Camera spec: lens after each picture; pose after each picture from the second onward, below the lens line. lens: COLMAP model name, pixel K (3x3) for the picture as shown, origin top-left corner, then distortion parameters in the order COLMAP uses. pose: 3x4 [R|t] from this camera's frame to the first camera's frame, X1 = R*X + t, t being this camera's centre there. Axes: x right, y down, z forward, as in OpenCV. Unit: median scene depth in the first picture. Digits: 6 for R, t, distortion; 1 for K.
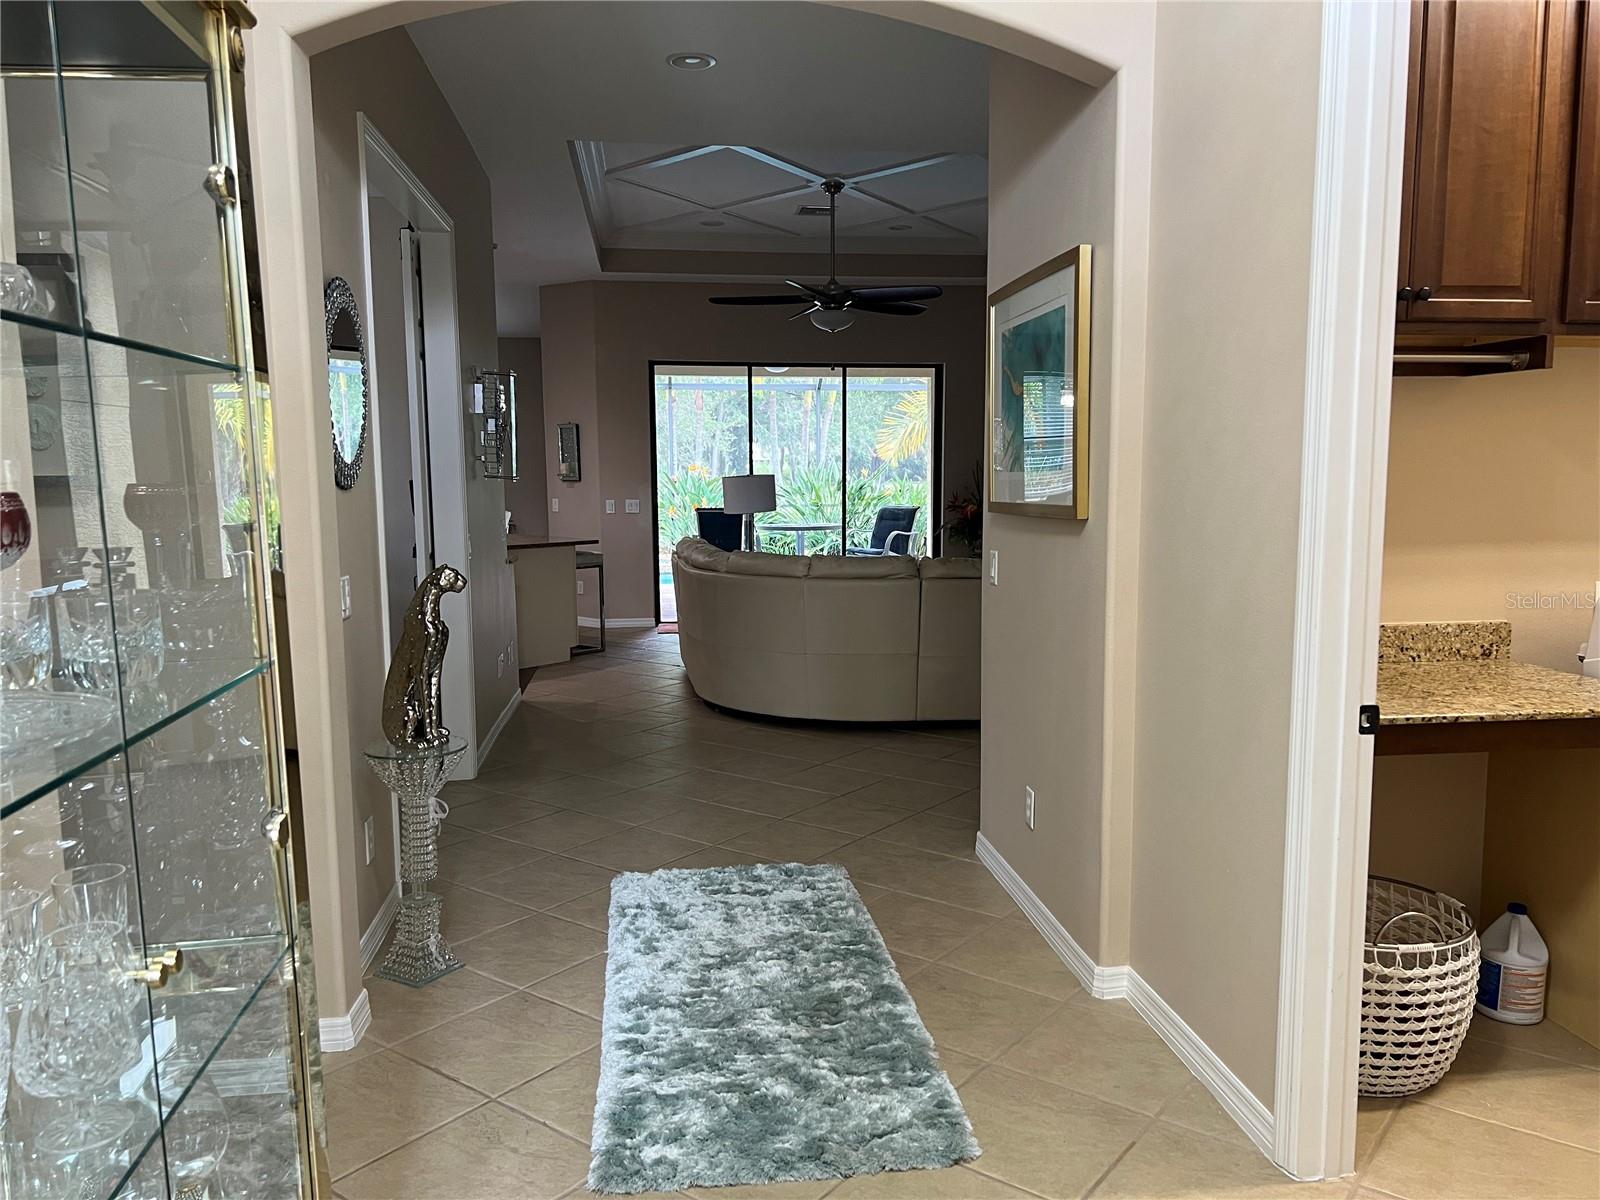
lens RADIAL K [[1192.9, 0, 804.0], [0, 1192.9, 603.9], [0, 0, 1]] dist [0.010079, 0.000213]
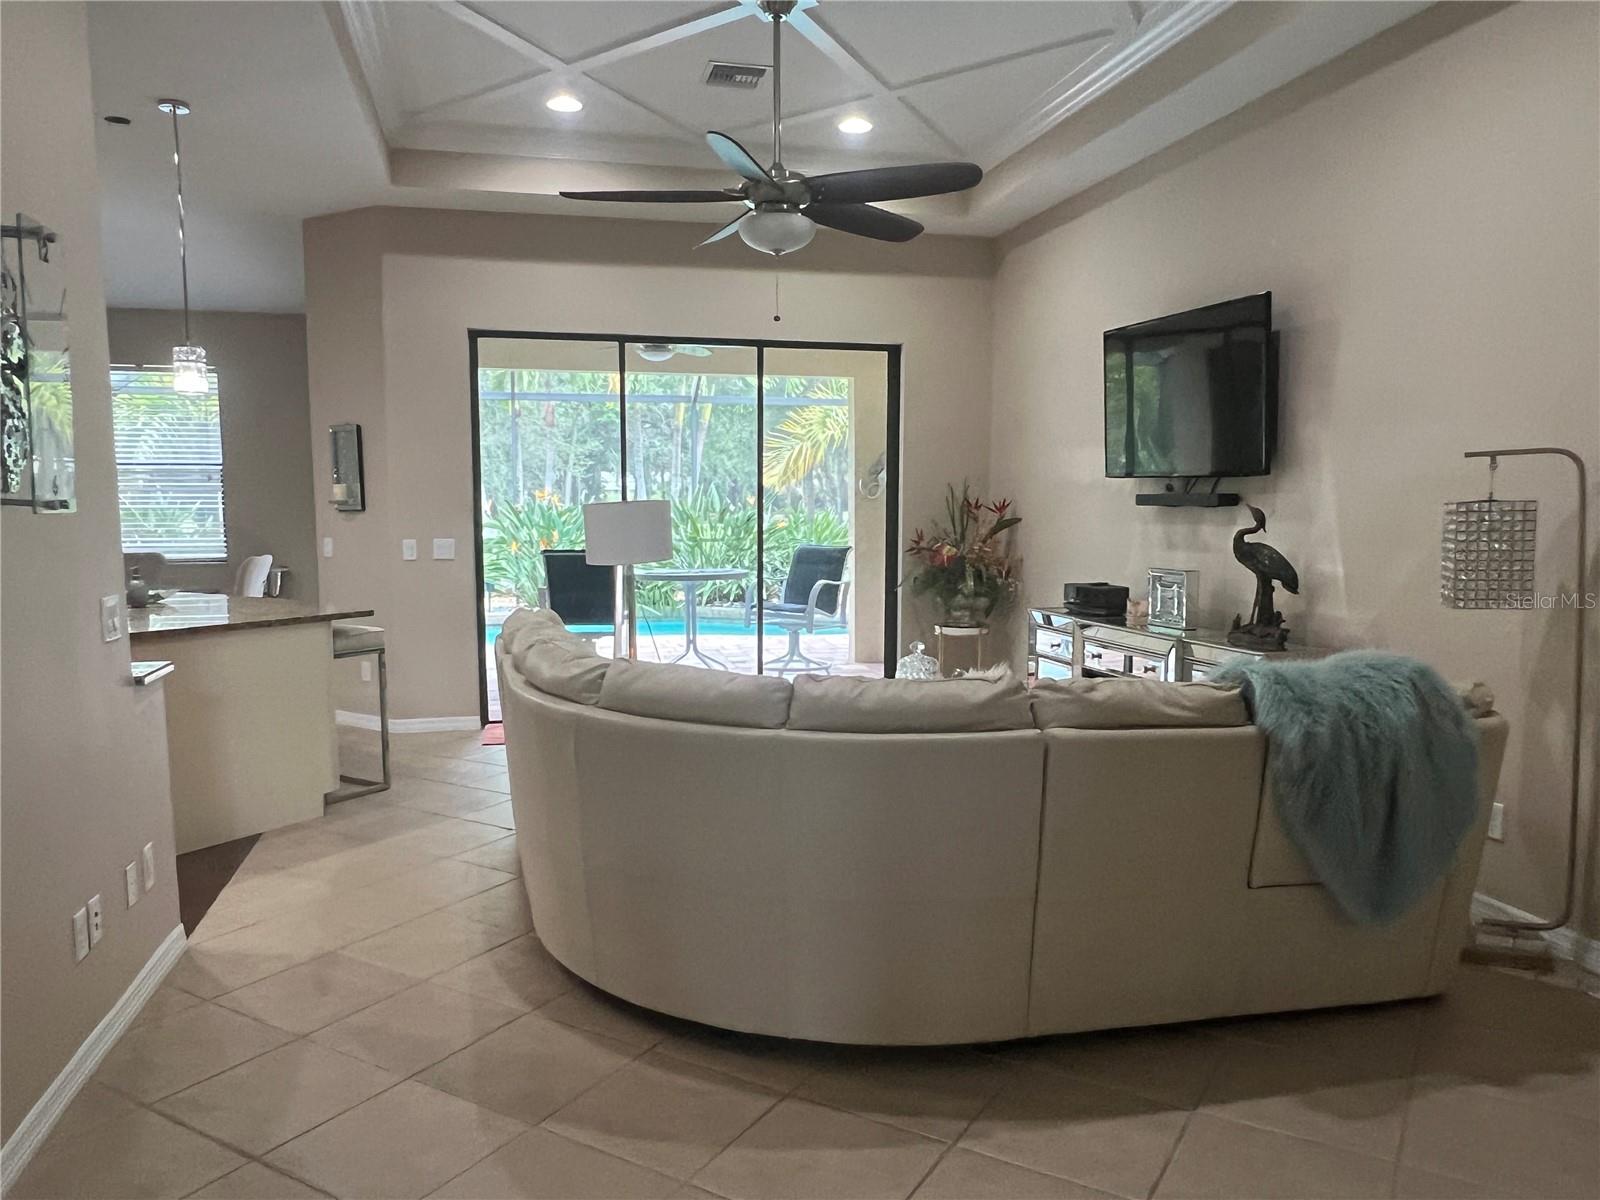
lens RADIAL K [[1135.9, 0, 790.7], [0, 1135.9, 598.1], [0, 0, 1]] dist [-0.003447, -0.009809]
pose [[0.992886, -0.007053, 0.118859, -0.027561], [0.010069, 0.999642, -0.024797, -0.036322], [-0.118642, 0.025818, 0.992601, 0.346206]]
